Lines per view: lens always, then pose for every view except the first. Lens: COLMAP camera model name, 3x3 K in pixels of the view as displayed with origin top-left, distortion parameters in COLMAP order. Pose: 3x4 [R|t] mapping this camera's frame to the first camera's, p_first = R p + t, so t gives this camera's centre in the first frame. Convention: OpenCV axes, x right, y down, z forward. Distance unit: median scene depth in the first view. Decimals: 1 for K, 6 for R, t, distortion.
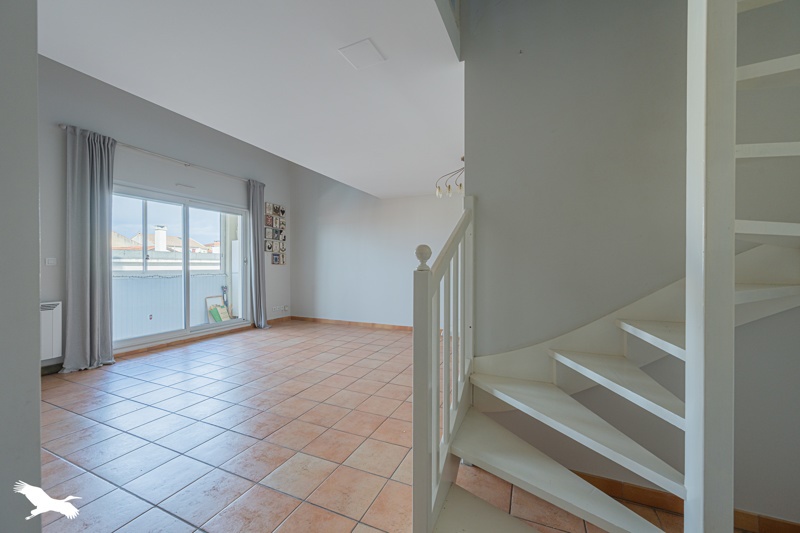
lens RADIAL K [[316.3, 0, 395.1], [0, 316.3, 269.0], [0, 0, 1]] dist [-0.000776, 0.000011]
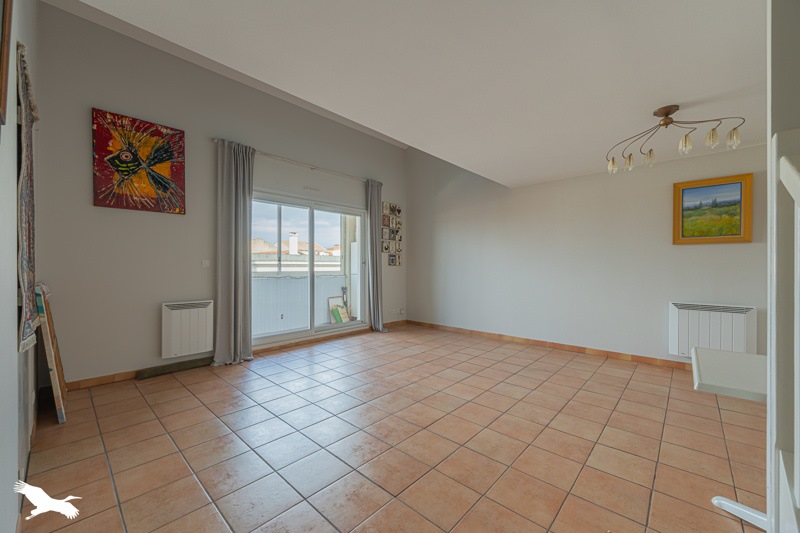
lens RADIAL K [[316.3, 0, 395.6], [0, 316.3, 268.3], [0, 0, 1]] dist [-0.000776, 0.000011]
pose [[0.947112, 0.000655, -0.320904, -0.096389], [-0.002591, 0.999981, -0.005607, -0.002503], [0.320894, 0.006142, 0.947095, 0.150112]]
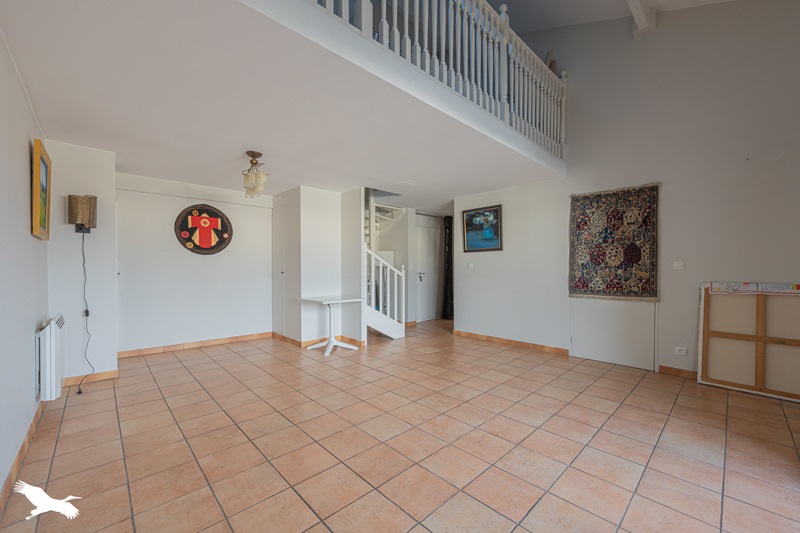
lens RADIAL K [[316.3, 0, 399.2], [0, 316.3, 270.1], [0, 0, 1]] dist [-0.000776, 0.000011]
pose [[-0.928605, -0.000507, 0.371068, -0.476106], [0.002839, 0.999960, 0.008472, -0.013923], [-0.371058, 0.008920, -0.928567, 1.586498]]
